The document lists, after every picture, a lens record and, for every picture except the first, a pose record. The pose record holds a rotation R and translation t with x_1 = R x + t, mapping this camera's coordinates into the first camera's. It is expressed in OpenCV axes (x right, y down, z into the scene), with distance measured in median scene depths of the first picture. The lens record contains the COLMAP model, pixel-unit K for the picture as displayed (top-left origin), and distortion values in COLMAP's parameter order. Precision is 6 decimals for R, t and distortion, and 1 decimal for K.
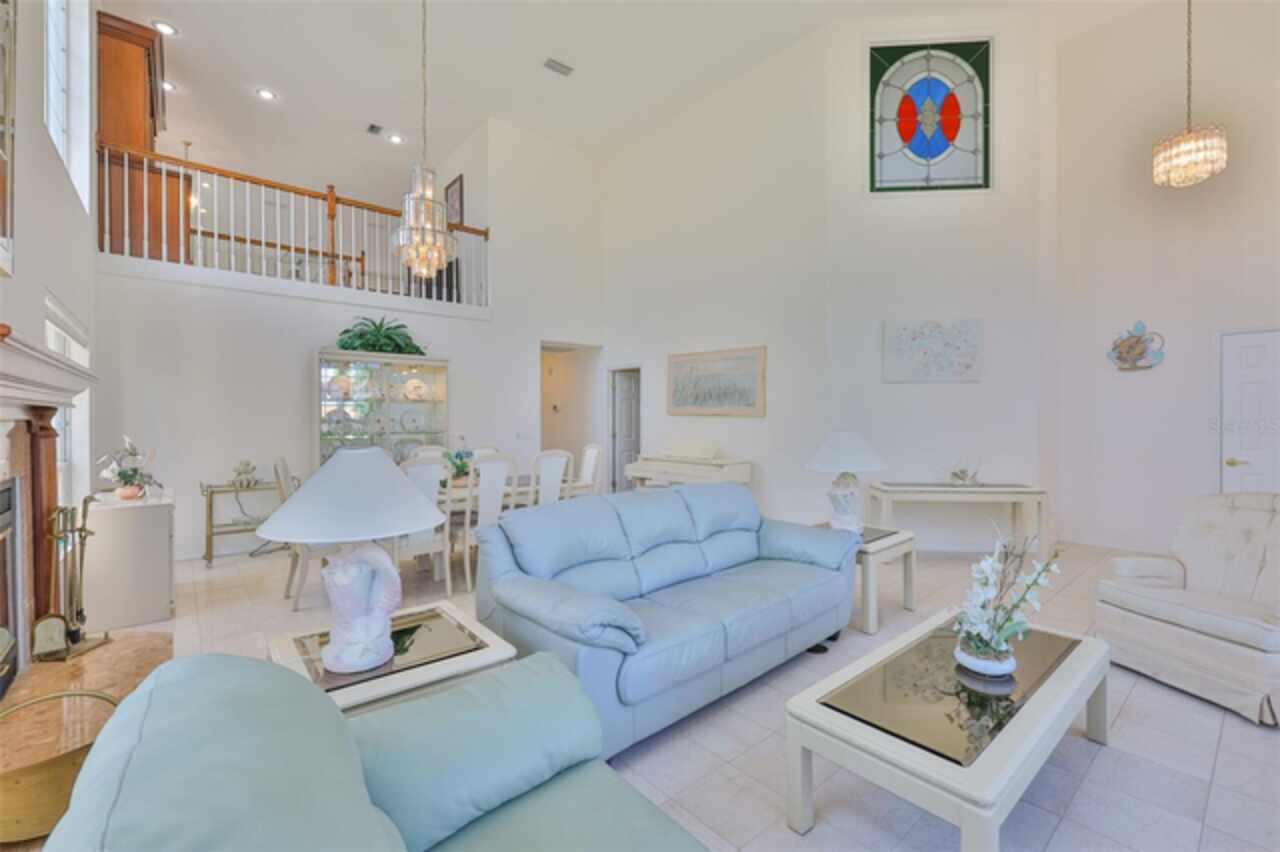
lens RADIAL K [[544.8, 0, 645.5], [0, 544.8, 429.1], [0, 0, 1]] dist [0.000291, 0.000832]
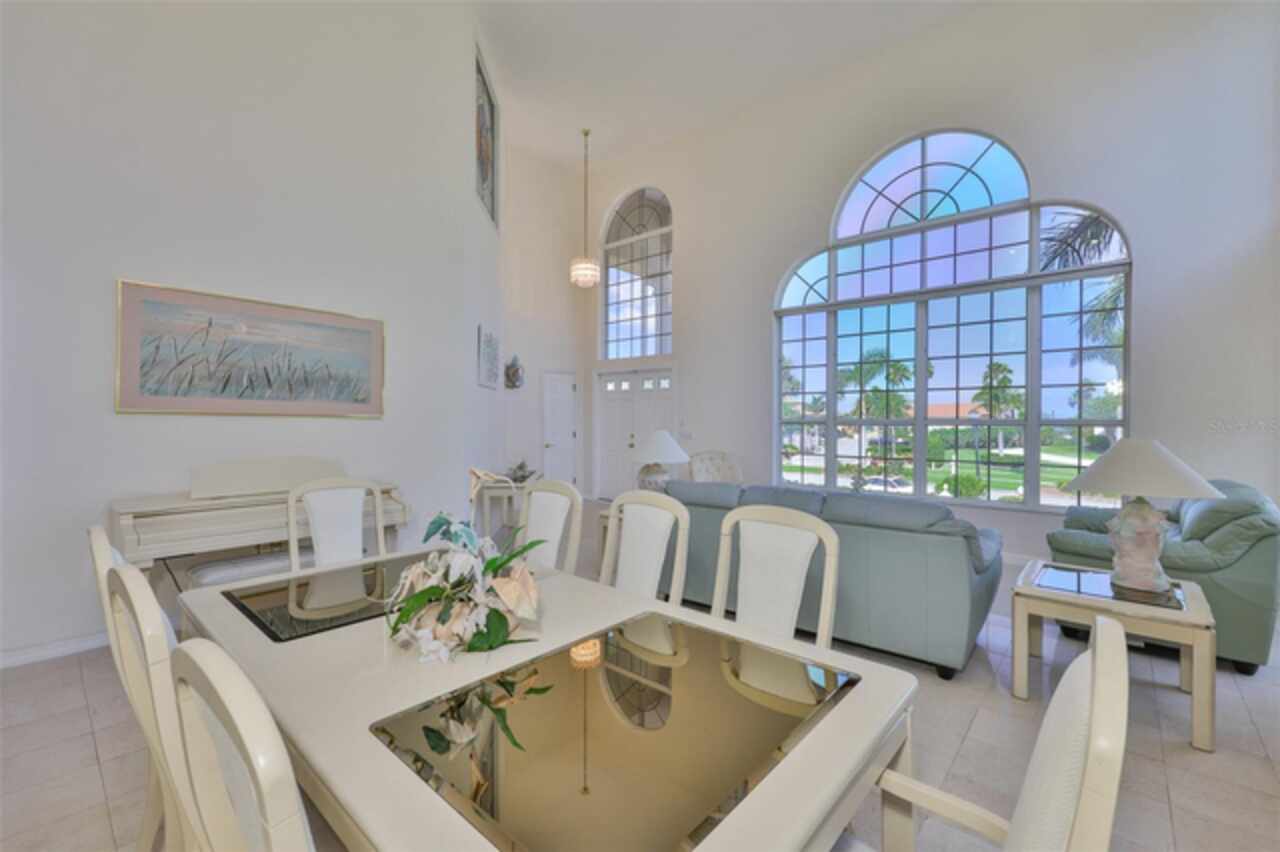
lens RADIAL K [[544.8, 0, 640.8], [0, 544.8, 421.2], [0, 0, 1]] dist [0.000291, 0.000832]
pose [[-0.140425, -0.002498, 0.990088, -0.542272], [0.018843, 0.999809, 0.005195, -0.015519], [-0.989912, 0.019386, -0.140351, 0.739055]]
